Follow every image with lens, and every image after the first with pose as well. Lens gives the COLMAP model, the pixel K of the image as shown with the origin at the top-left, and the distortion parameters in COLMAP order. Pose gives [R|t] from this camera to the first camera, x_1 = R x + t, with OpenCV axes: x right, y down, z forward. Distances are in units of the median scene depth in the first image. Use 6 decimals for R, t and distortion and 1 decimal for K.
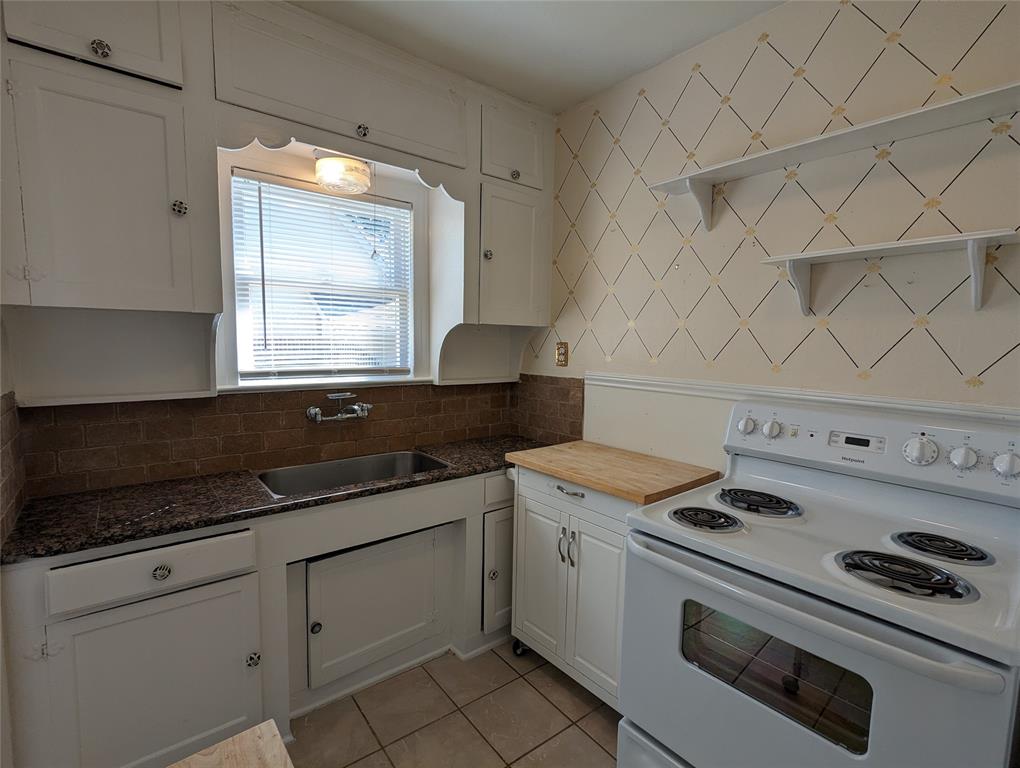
lens RADIAL K [[487.3, 0, 502.7], [0, 487.3, 387.8], [0, 0, 1]] dist [-0.003181, 0.005288]
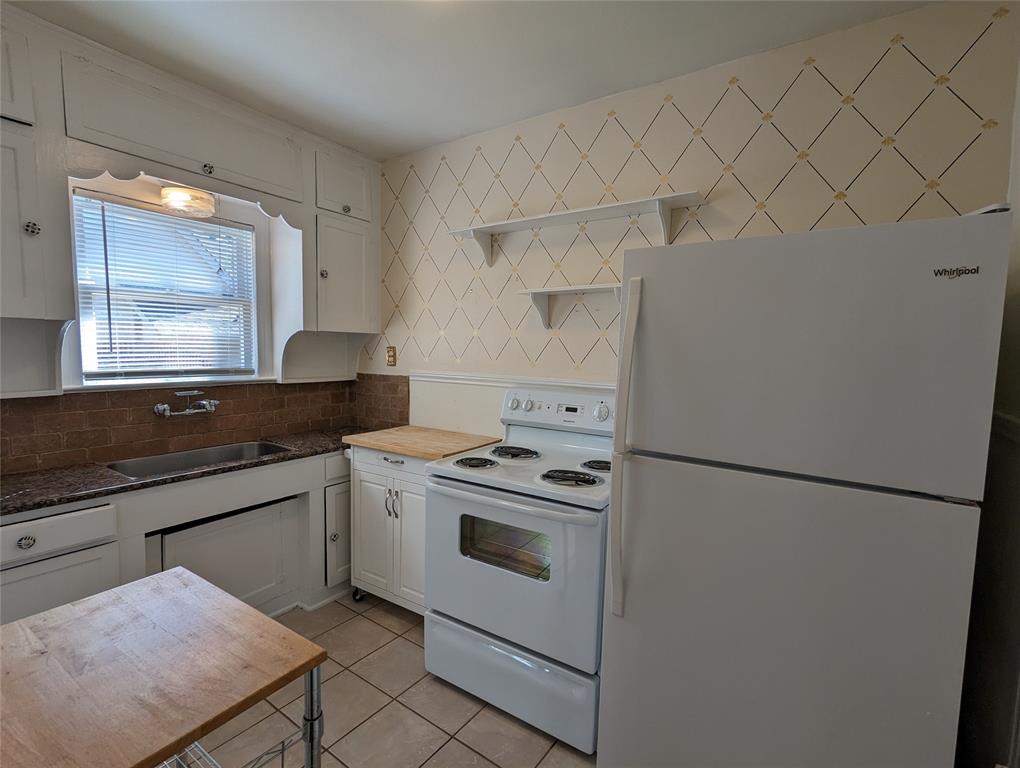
lens RADIAL K [[487.3, 0, 502.9], [0, 487.3, 387.4], [0, 0, 1]] dist [-0.003181, 0.005288]
pose [[0.956072, -0.022279, 0.292285, 0.040447], [0.025077, 0.999669, -0.005831, 0.031049], [-0.292059, 0.012904, 0.956313, -0.330778]]
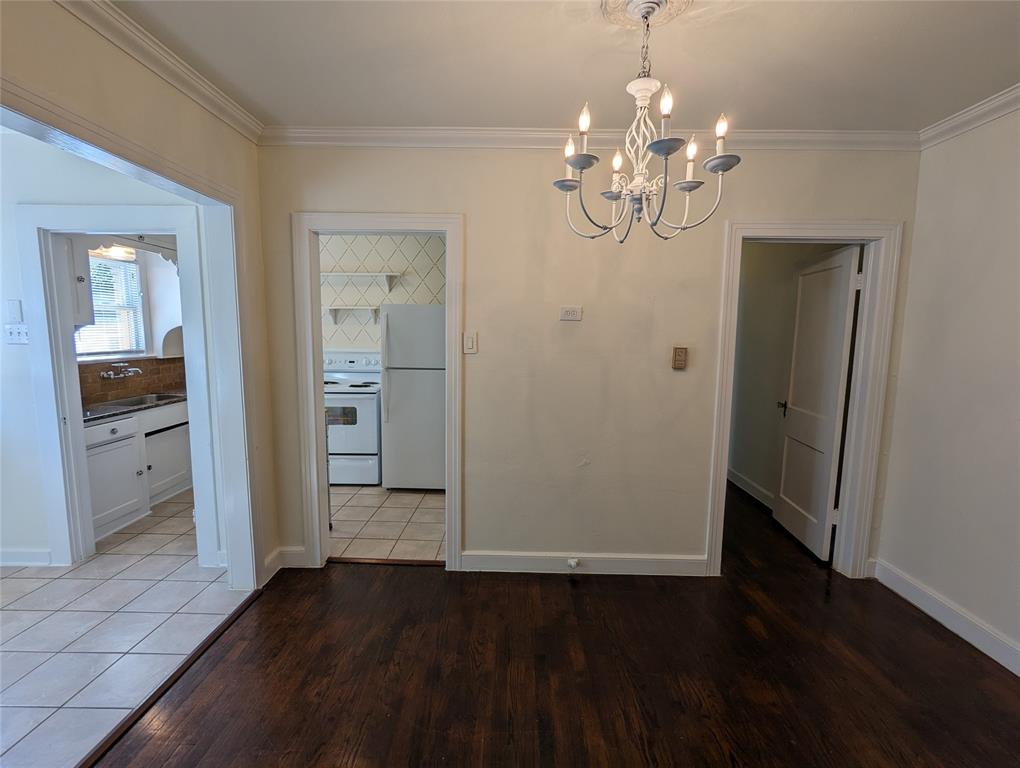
lens RADIAL K [[487.3, 0, 505.1], [0, 487.3, 389.1], [0, 0, 1]] dist [-0.003181, 0.005288]
pose [[0.628085, -0.105956, 0.770897, -0.967283], [0.077647, 0.994276, 0.073396, 0.098433], [-0.774261, 0.013759, 0.632717, -1.535154]]
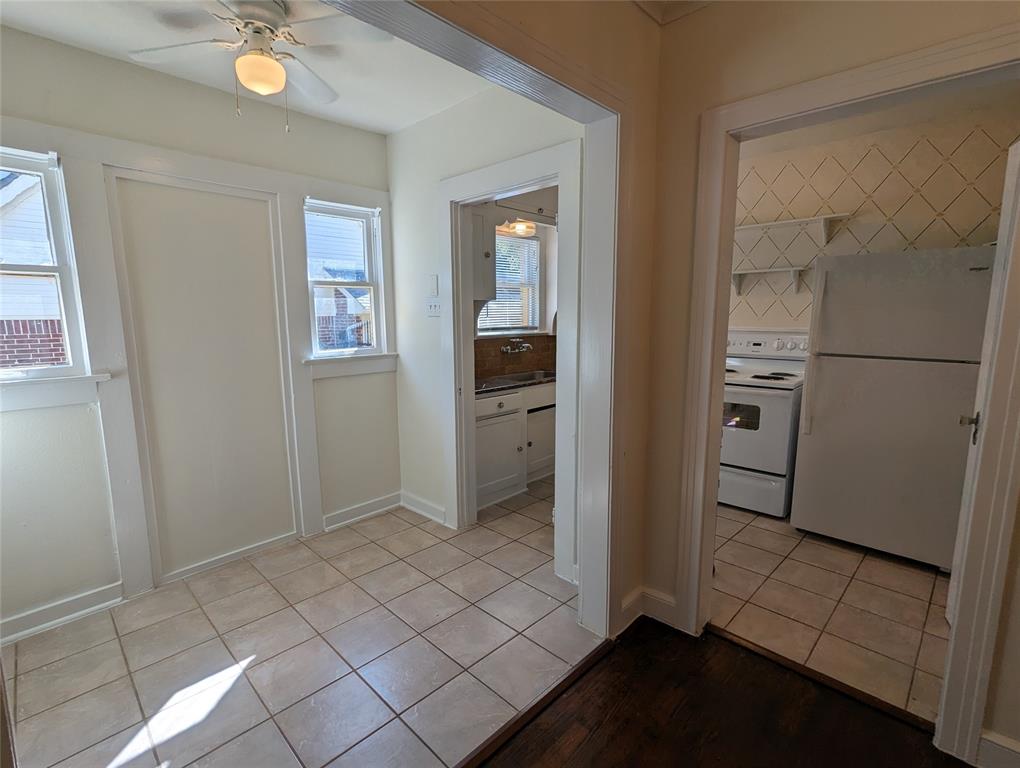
lens RADIAL K [[487.3, 0, 502.4], [0, 487.3, 387.3], [0, 0, 1]] dist [-0.003181, 0.005288]
pose [[0.990388, -0.044346, 0.131016, -0.729598], [0.037406, 0.997787, 0.054971, 0.107515], [-0.133164, -0.049542, 0.989855, -1.055236]]
